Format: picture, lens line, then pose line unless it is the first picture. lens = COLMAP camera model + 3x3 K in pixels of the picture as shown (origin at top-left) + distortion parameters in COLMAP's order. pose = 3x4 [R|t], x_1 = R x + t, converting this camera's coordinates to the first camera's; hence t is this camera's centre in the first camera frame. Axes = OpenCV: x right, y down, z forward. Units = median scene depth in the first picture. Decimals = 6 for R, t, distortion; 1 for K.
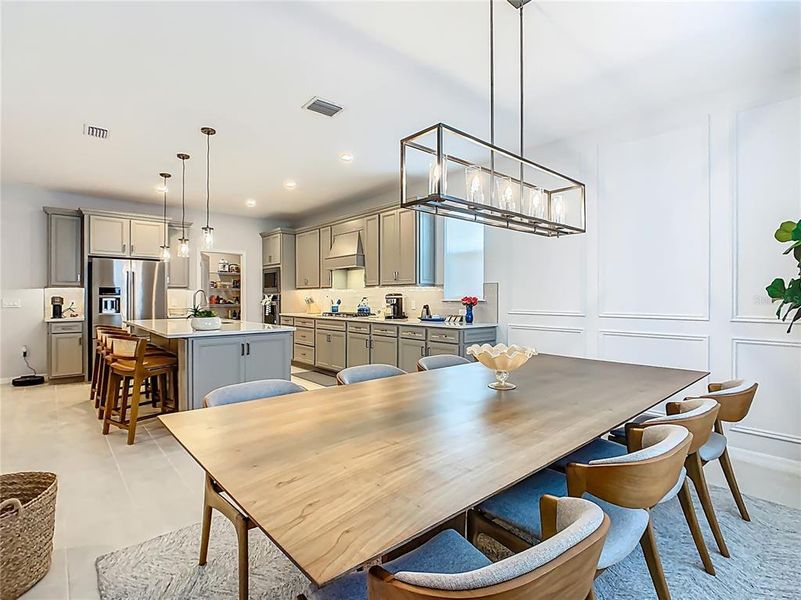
lens RADIAL K [[405.8, 0, 410.7], [0, 405.8, 301.0], [0, 0, 1]] dist [-0.023617, 0.011515]
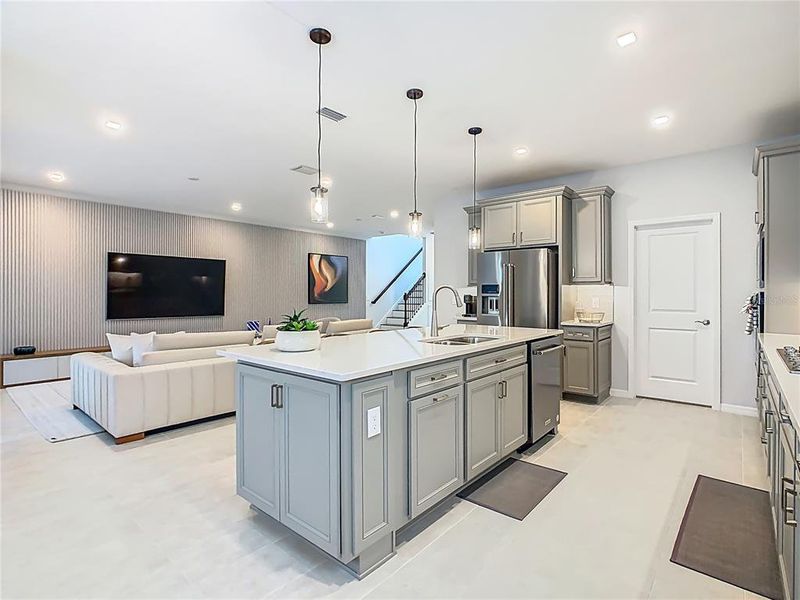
lens RADIAL K [[405.3, 0, 397.6], [0, 405.3, 292.5], [0, 0, 1]] dist [-0.023617, 0.011515]
pose [[0.127550, -0.001928, -0.991830, 0.092505], [-0.010423, 0.999940, -0.003284, -0.012016], [0.991777, 0.010756, 0.127522, 0.687007]]
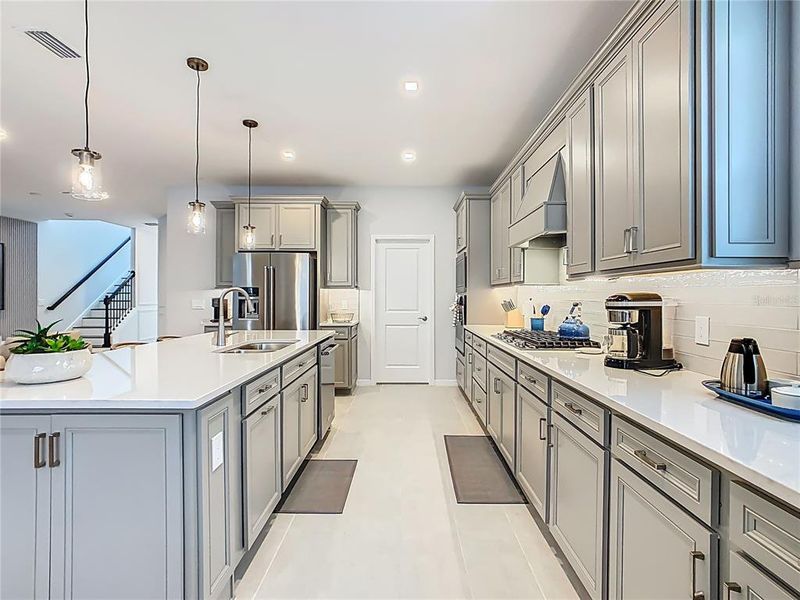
lens RADIAL K [[405.3, 0, 402.7], [0, 405.3, 296.9], [0, 0, 1]] dist [-0.023617, 0.011515]
pose [[0.737311, 0.002555, -0.675548, 0.044672], [-0.008175, 0.999953, -0.005141, -0.012408], [0.675504, 0.009313, 0.737298, 0.598863]]
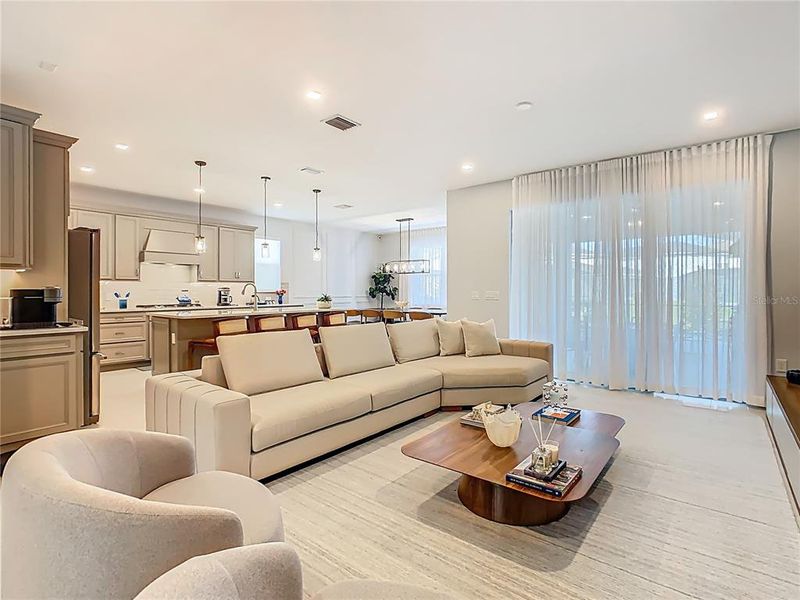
lens RADIAL K [[405.3, 0, 394.6], [0, 405.3, 293.1], [0, 0, 1]] dist [-0.023617, 0.011515]
pose [[-0.133948, -0.004161, 0.990980, -1.436469], [0.013186, 0.999895, 0.005981, 0.000653], [-0.990901, 0.013868, -0.133880, 0.602443]]
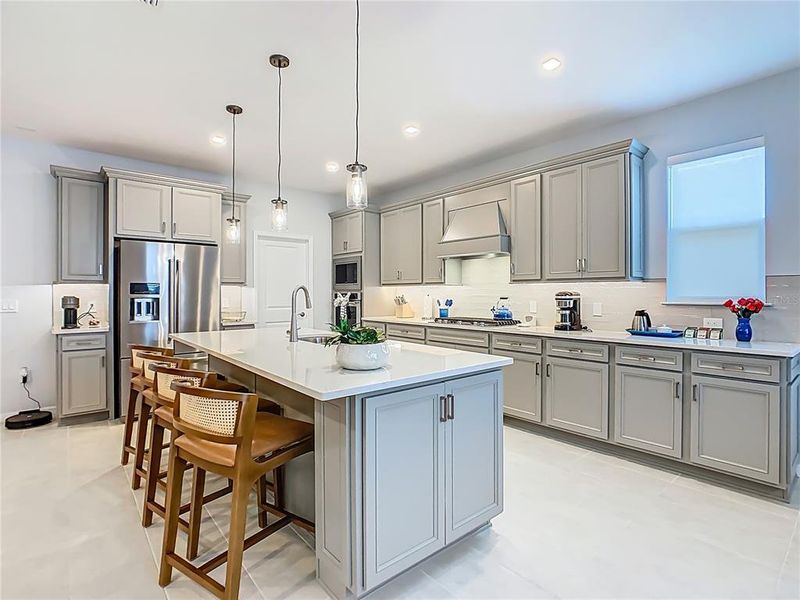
lens RADIAL K [[405.3, 0, 408.8], [0, 405.3, 296.6], [0, 0, 1]] dist [-0.023617, 0.011515]
pose [[0.999688, -0.000164, -0.024982, -0.279262], [0.000134, 0.999999, -0.001217, -0.009800], [0.024982, 0.001213, 0.999687, 0.322068]]
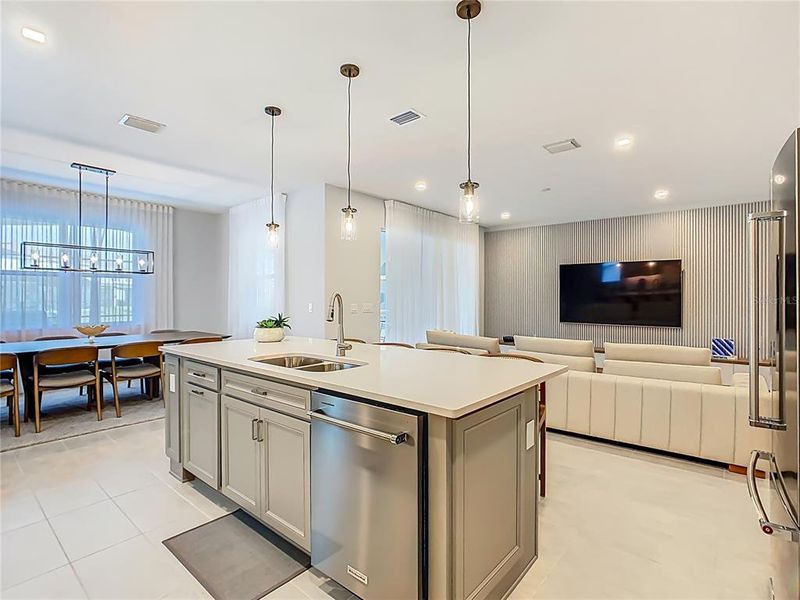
lens RADIAL K [[405.3, 0, 407.3], [0, 405.3, 299.5], [0, 0, 1]] dist [-0.023617, 0.011515]
pose [[-0.991516, -0.002918, -0.129950, -0.432308], [-0.004935, 0.999872, 0.015204, -0.024340], [0.129889, 0.015717, -0.991404, 1.229418]]
